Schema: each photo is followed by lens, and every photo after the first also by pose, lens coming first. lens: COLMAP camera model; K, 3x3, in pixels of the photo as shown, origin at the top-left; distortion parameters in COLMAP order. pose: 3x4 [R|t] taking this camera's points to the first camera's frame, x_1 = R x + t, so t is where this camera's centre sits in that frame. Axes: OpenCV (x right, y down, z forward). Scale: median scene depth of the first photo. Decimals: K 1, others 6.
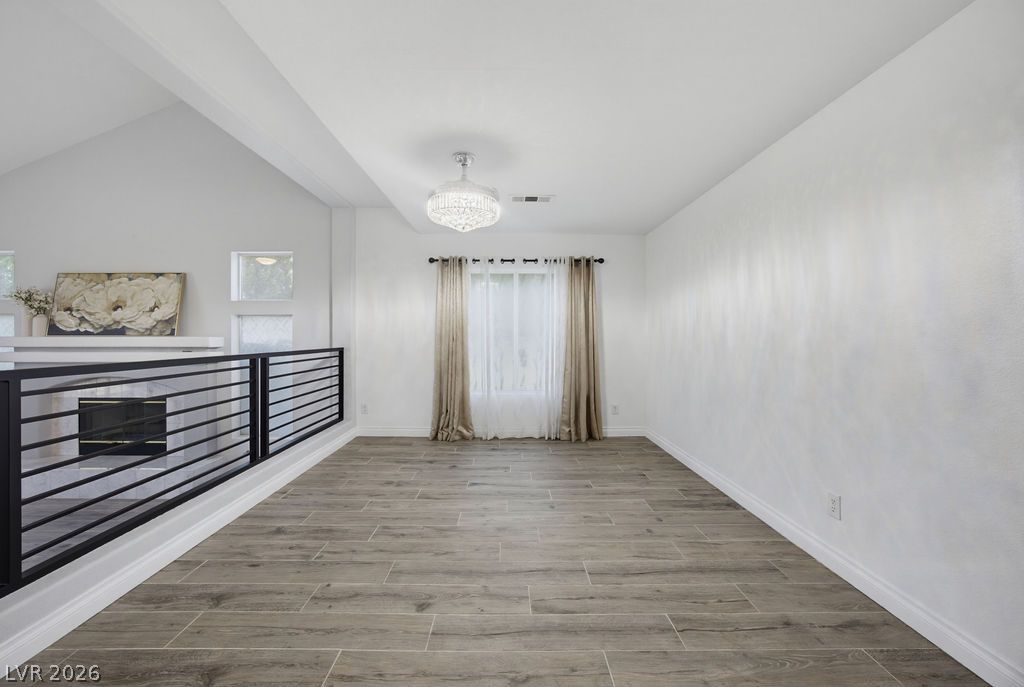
lens RADIAL K [[394.9, 0, 501.2], [0, 394.9, 334.7], [0, 0, 1]] dist [-0.011973, 0.003039]
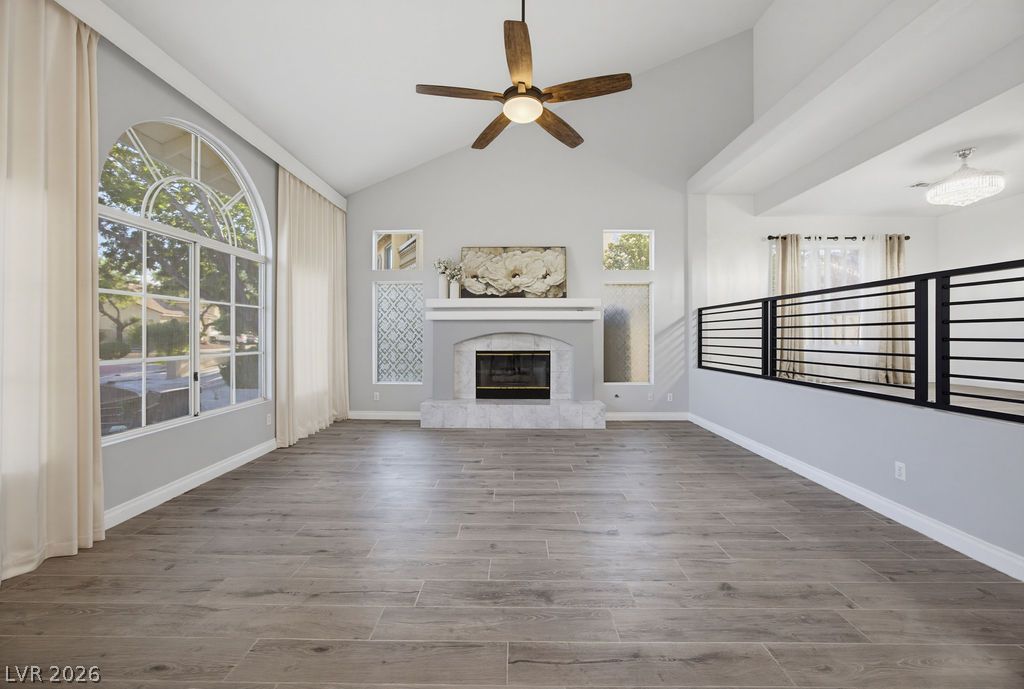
lens RADIAL K [[399.5, 0, 511.3], [0, 399.5, 333.0], [0, 0, 1]] dist [-0.022956, 0.004608]
pose [[0.999992, -0.002586, 0.002969, -1.003038], [0.002598, 0.999989, -0.003887, 0.115001], [-0.002958, 0.003895, 0.999988, -0.236329]]
